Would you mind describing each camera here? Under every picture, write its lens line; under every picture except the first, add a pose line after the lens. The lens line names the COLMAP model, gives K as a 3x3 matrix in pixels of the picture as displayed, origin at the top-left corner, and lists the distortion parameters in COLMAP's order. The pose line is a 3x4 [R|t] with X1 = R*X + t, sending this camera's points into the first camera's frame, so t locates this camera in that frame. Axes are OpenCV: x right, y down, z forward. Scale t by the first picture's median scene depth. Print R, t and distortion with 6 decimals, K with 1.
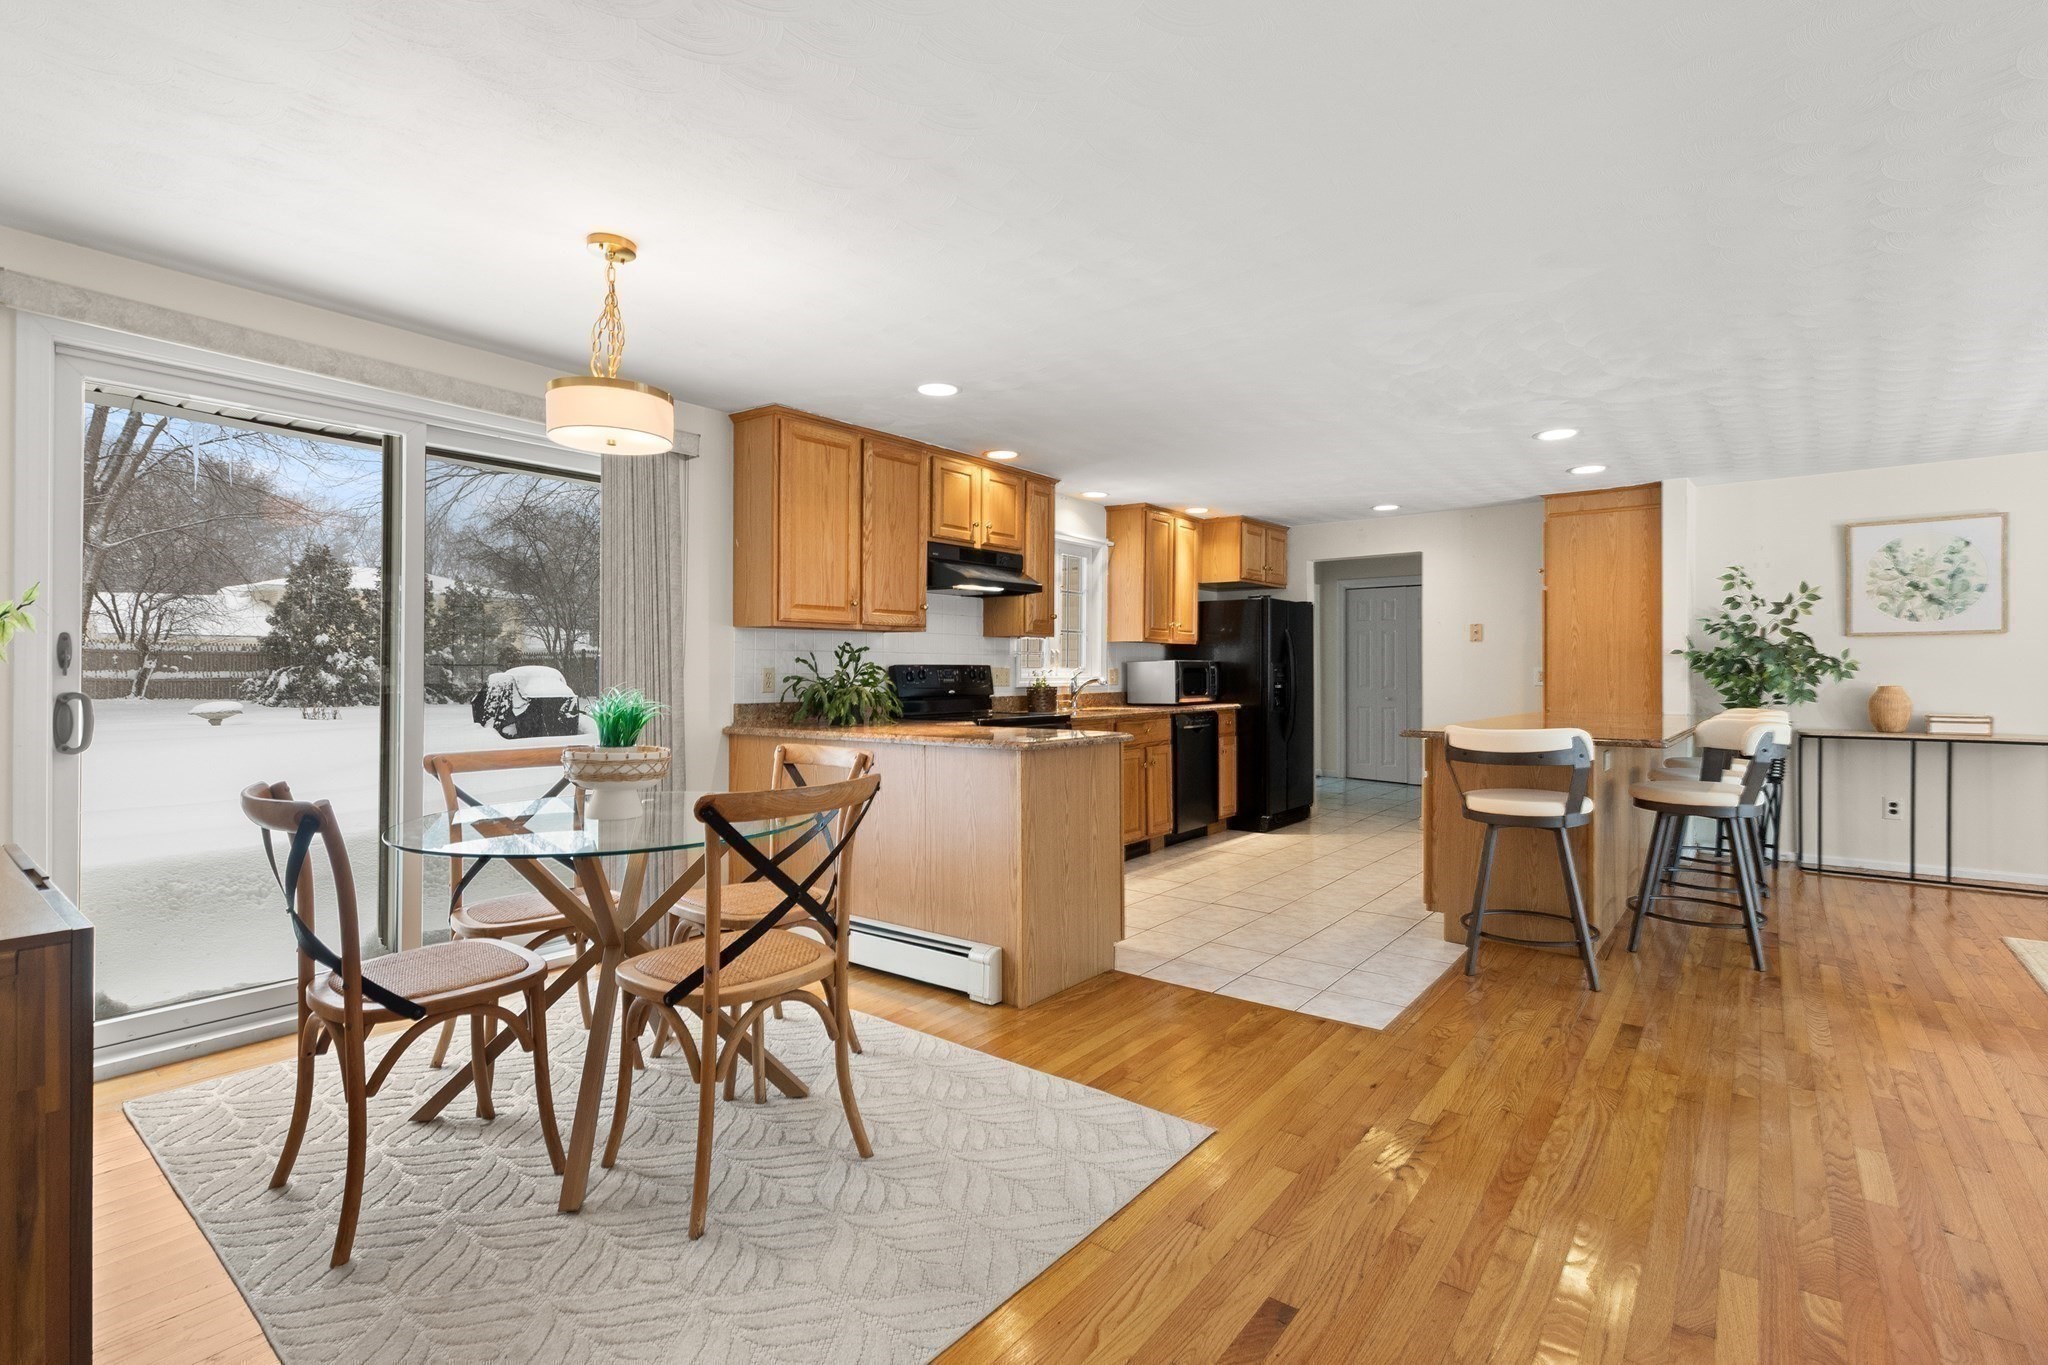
lens RADIAL K [[949.0, 0, 1006.5], [0, 949.0, 650.6], [0, 0, 1]] dist [0.000481, 0.000172]
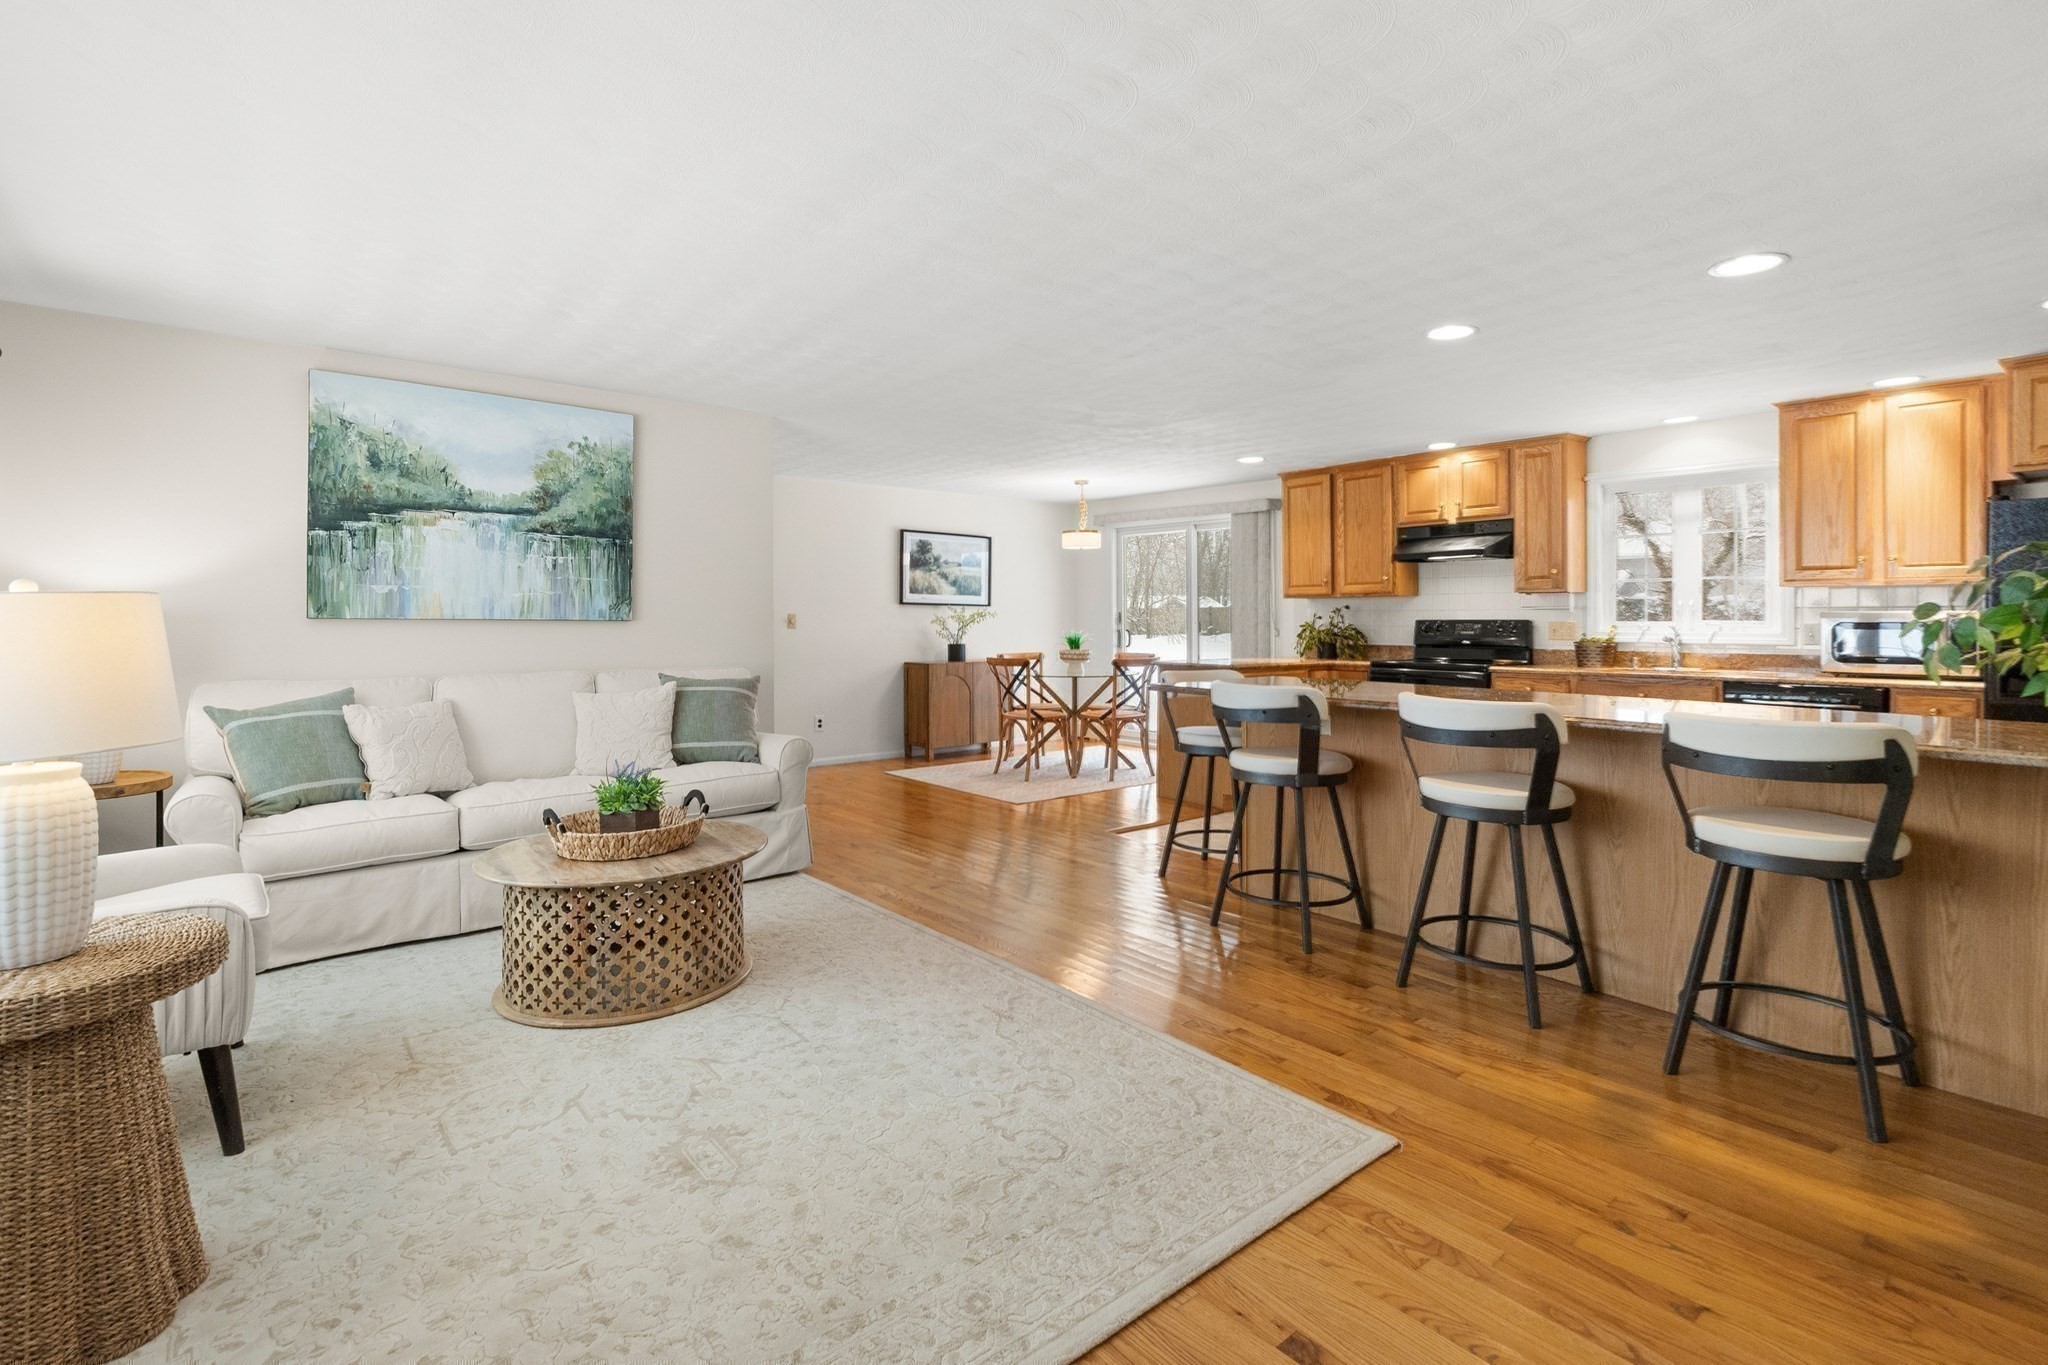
lens RADIAL K [[943.5, 0, 1017.5], [0, 943.5, 628.6], [0, 0, 1]] dist [0.003064, 0.000538]
pose [[-0.206210, 0.008535, -0.978471, 1.208218], [0.022307, 0.999743, 0.004019, 0.008411], [0.978253, -0.020998, -0.206347, 0.675477]]
